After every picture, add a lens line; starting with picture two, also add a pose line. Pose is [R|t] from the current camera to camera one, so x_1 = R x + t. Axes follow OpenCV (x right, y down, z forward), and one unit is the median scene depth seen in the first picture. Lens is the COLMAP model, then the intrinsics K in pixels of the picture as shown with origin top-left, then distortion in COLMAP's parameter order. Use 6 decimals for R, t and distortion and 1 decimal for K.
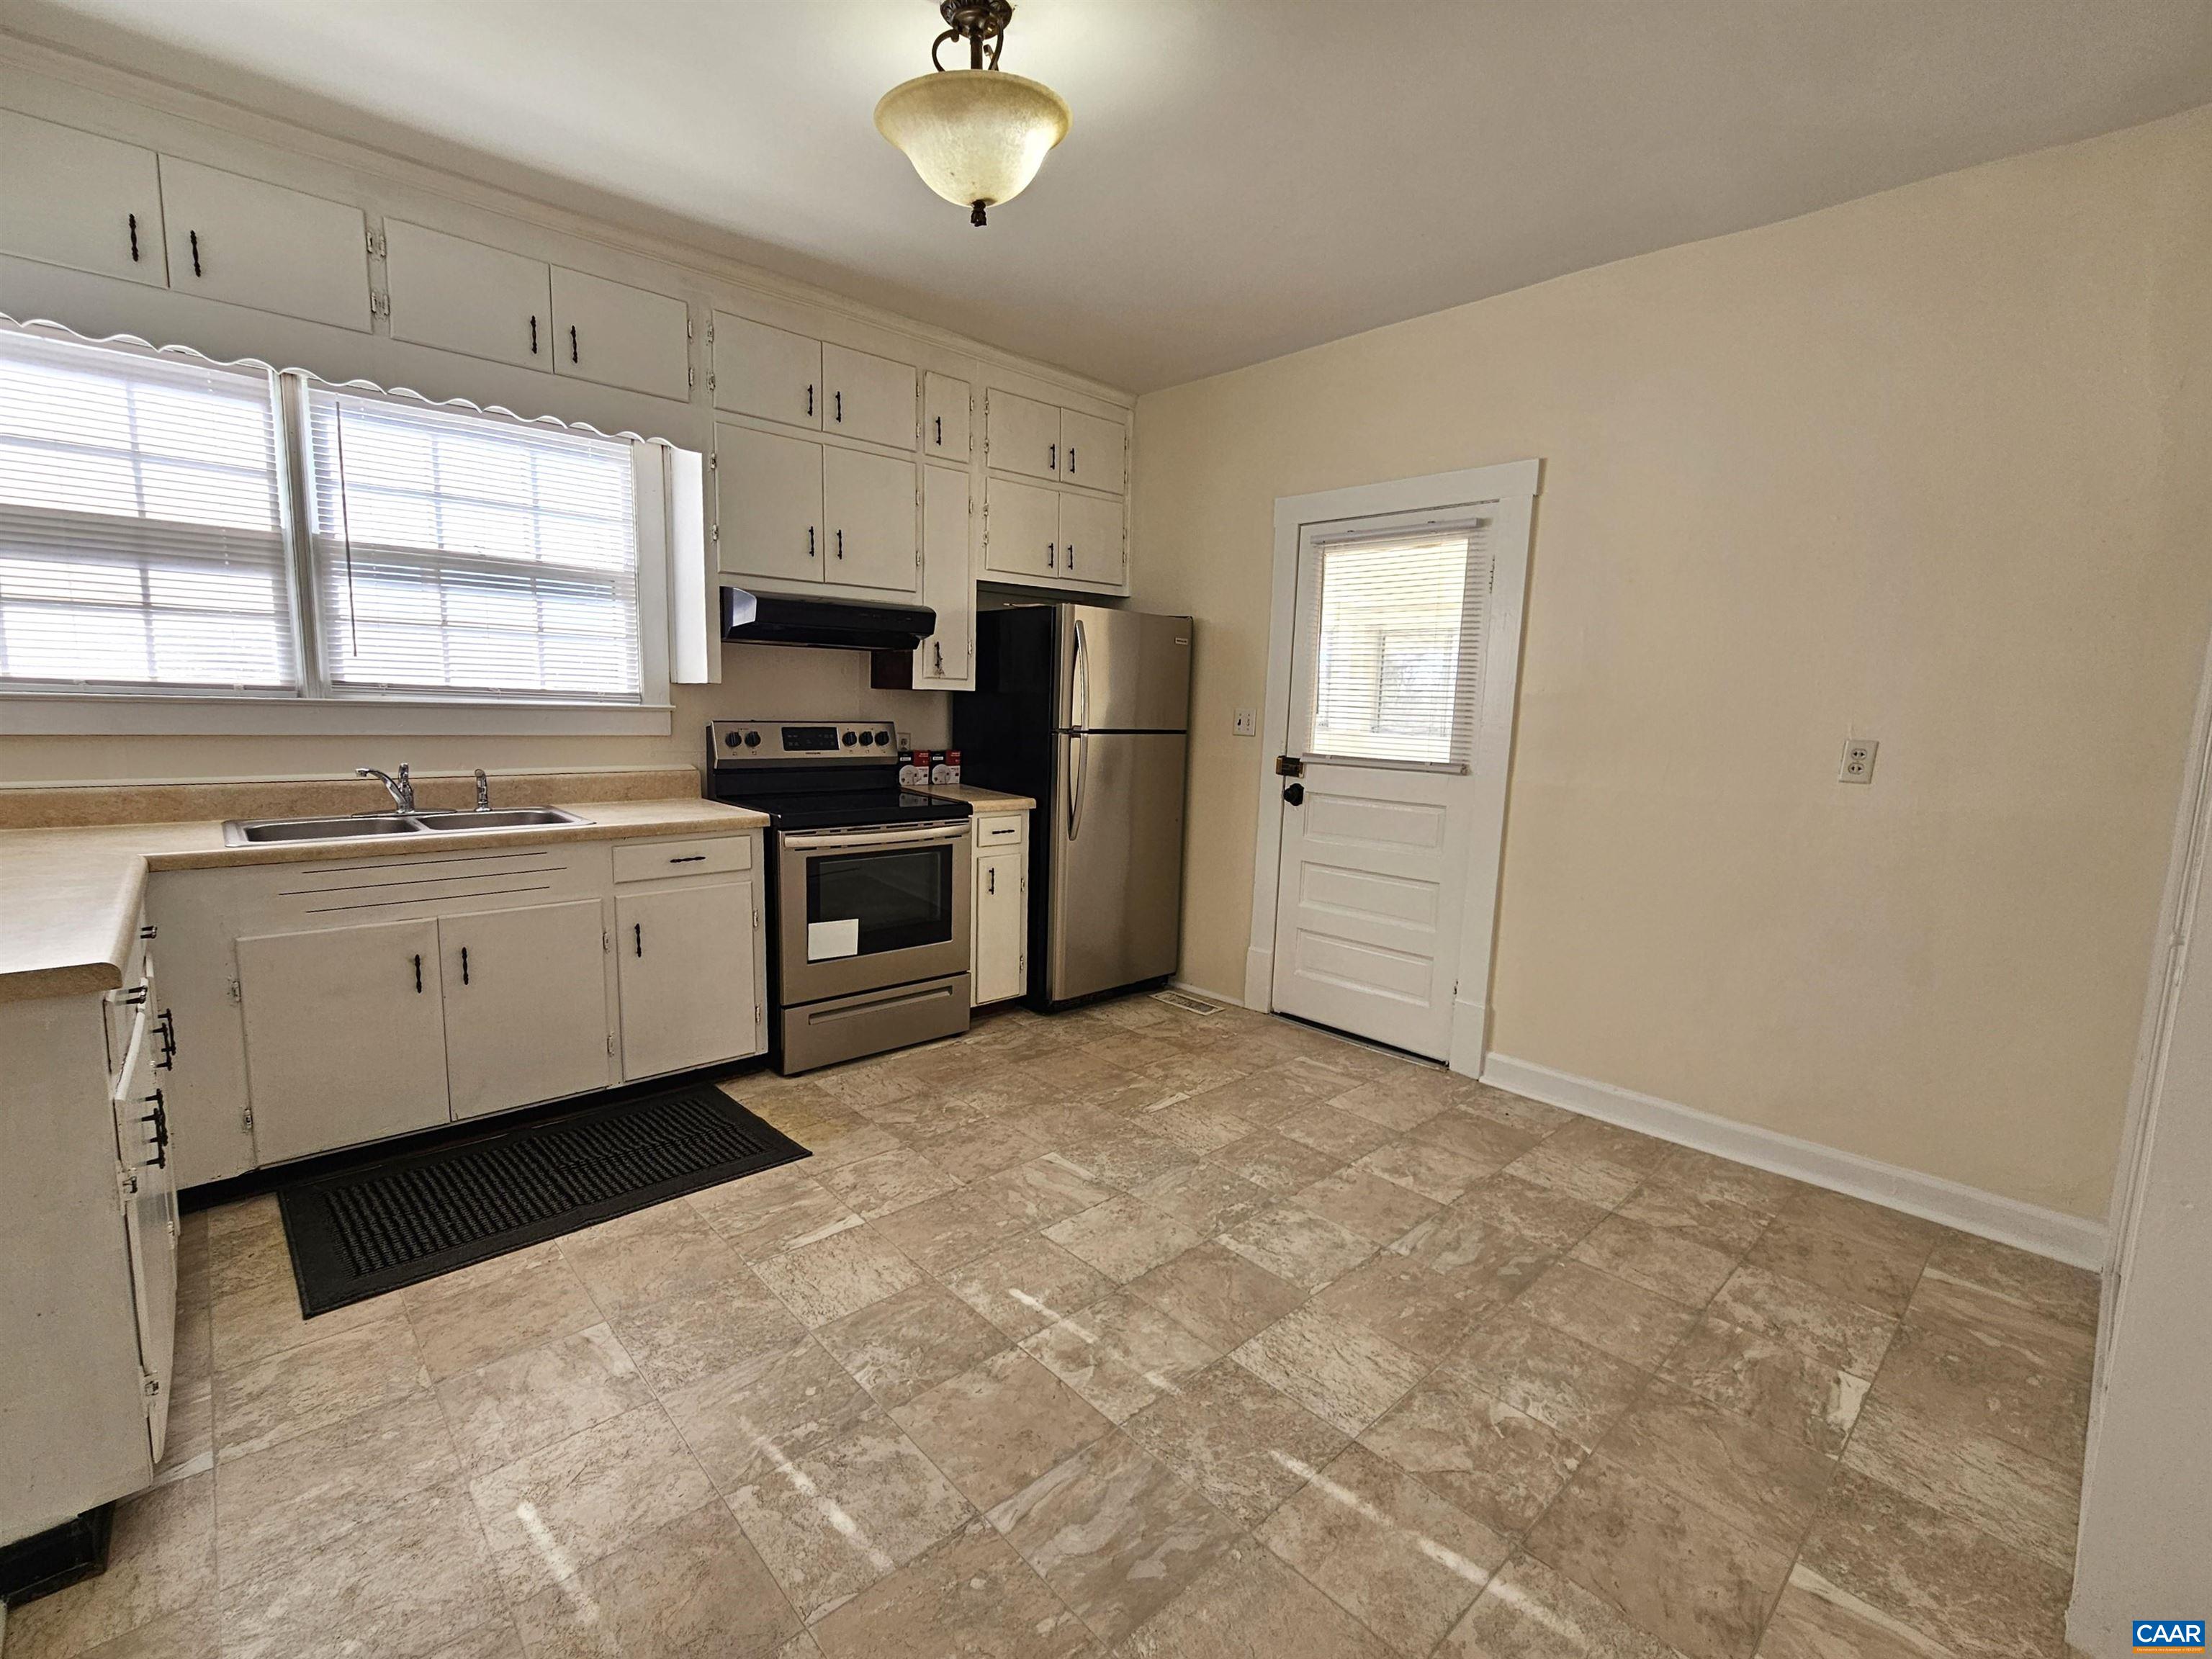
lens RADIAL K [[909.6, 0, 1106.0], [0, 909.6, 829.5], [0, 0, 1]] dist [-0.001543, 0.000556]
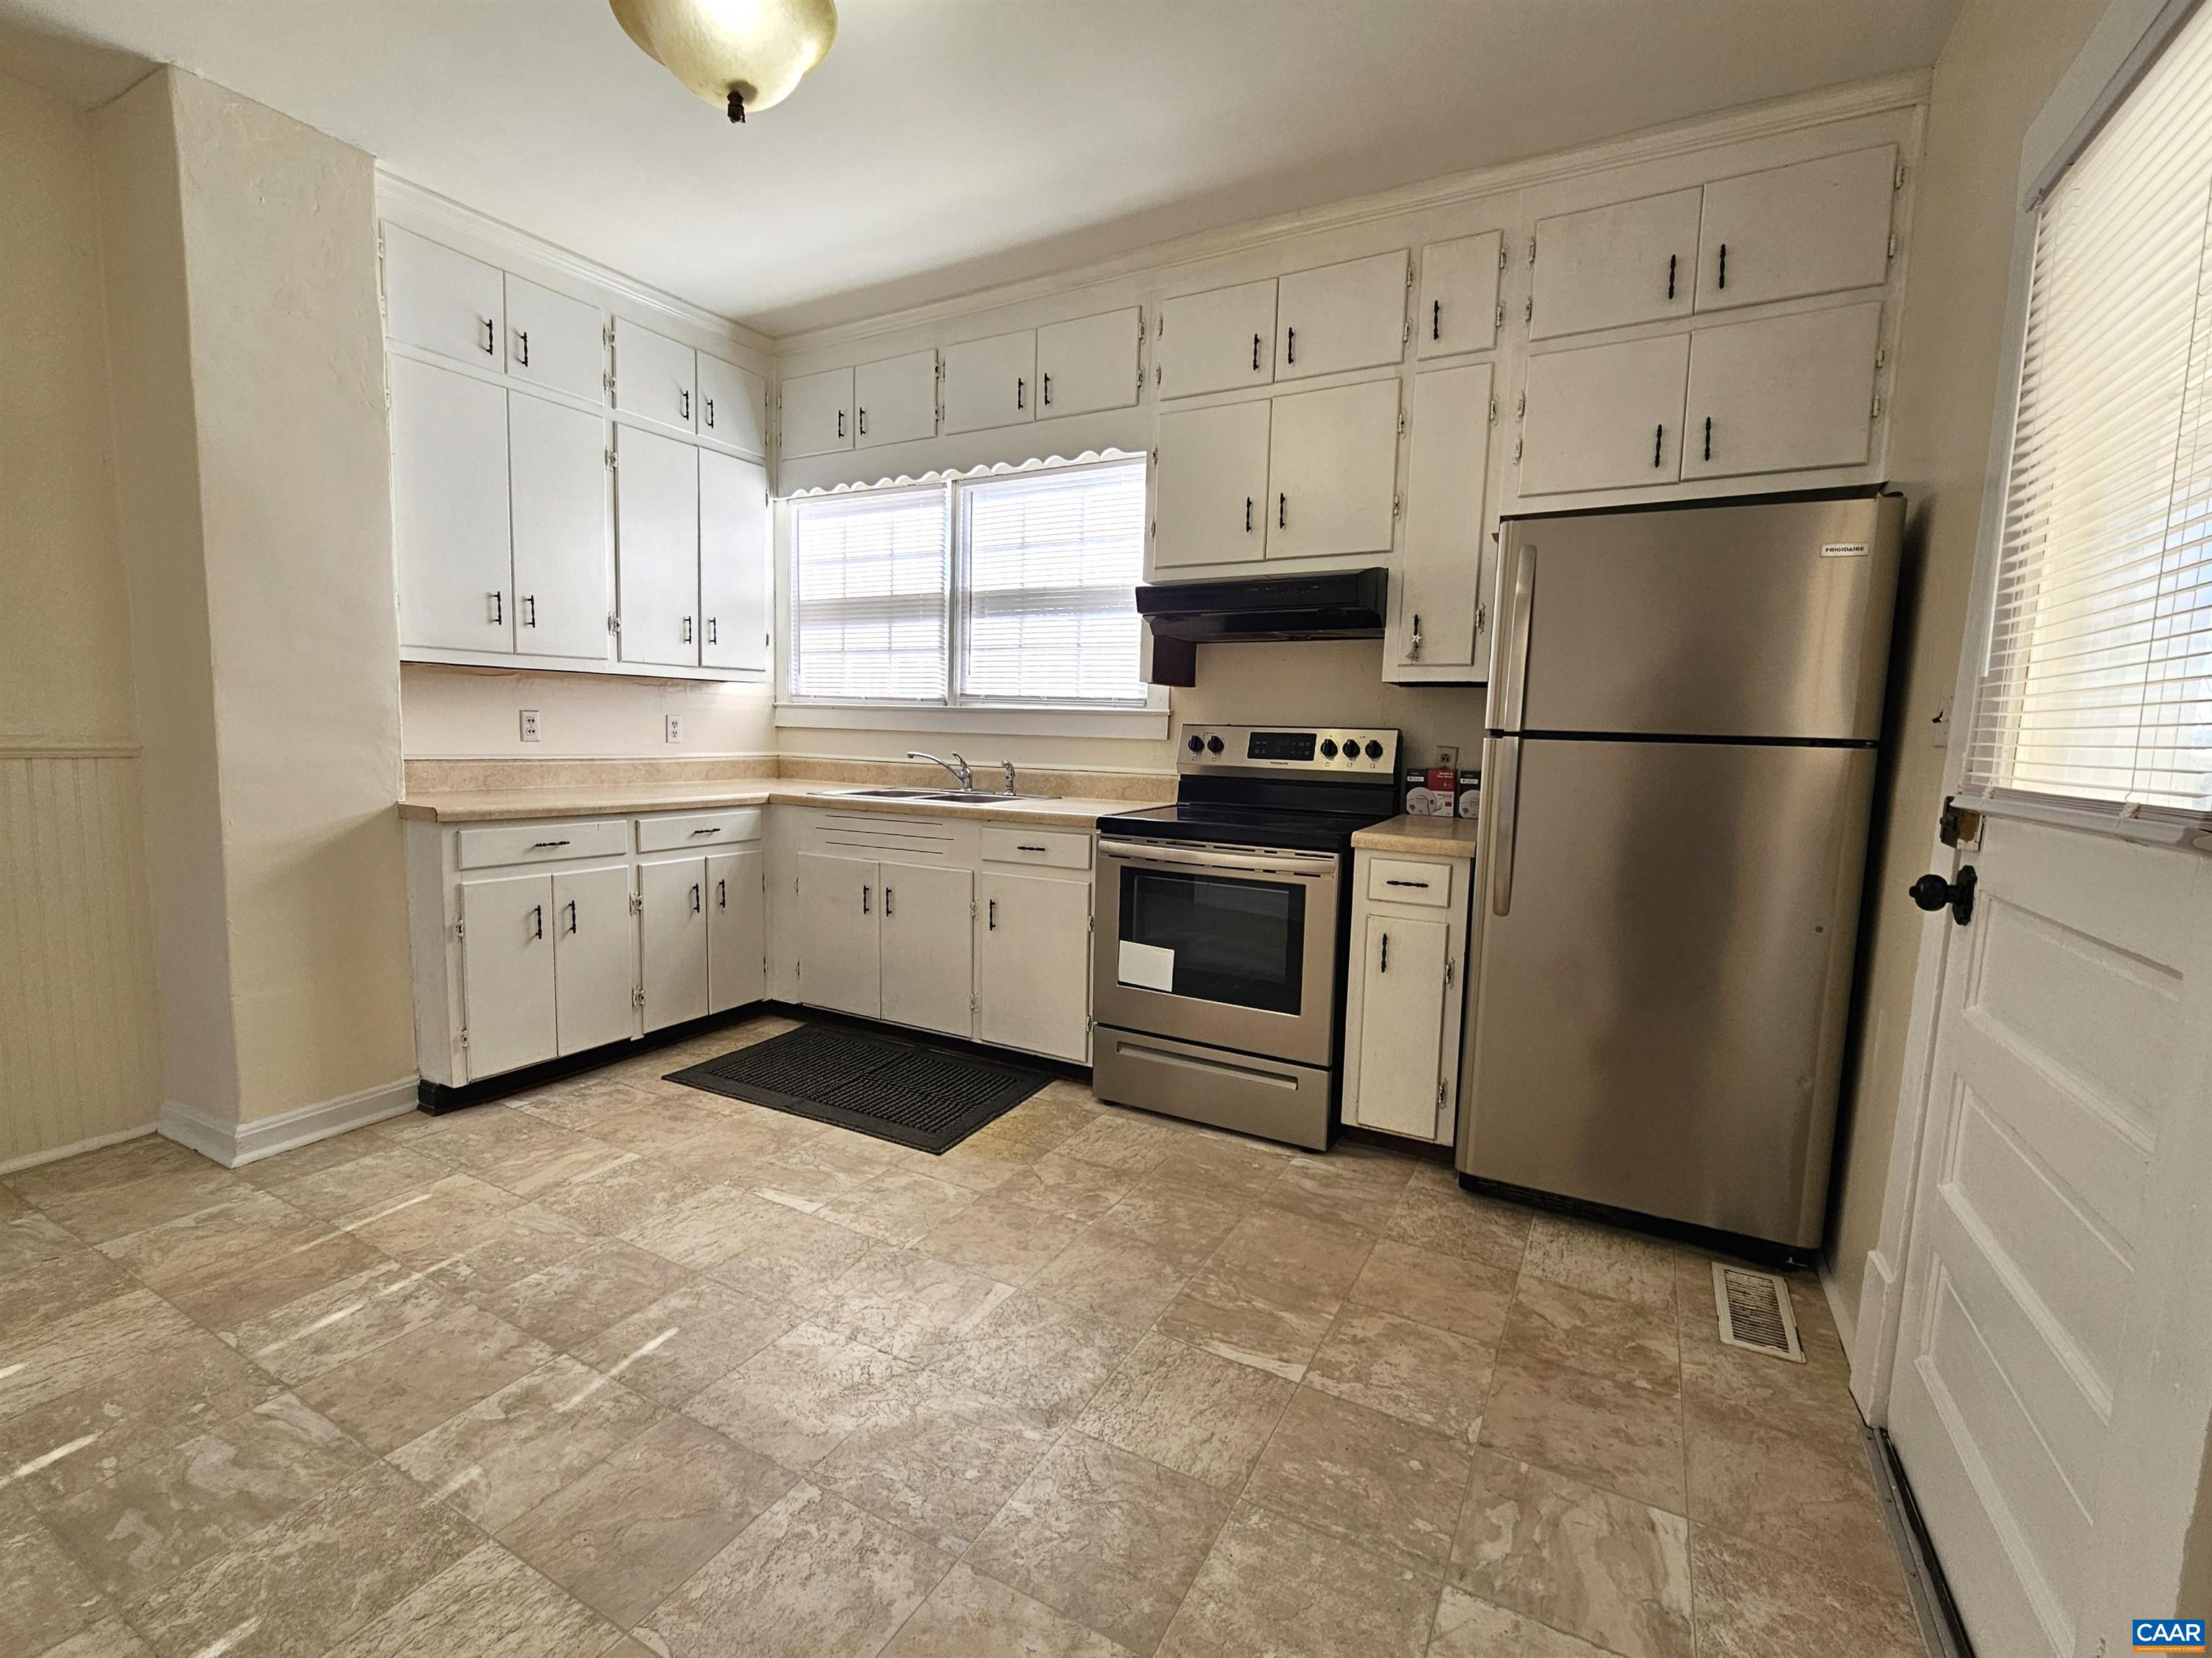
lens RADIAL K [[948.7, 0, 1103.2], [0, 948.7, 833.5], [0, 0, 1]] dist [-0.006651, 0.003574]
pose [[0.357923, 0.085439, -0.929834, 0.554318], [-0.143079, 0.989063, 0.035805, -0.033251], [0.922724, 0.120225, 0.366234, 0.653531]]
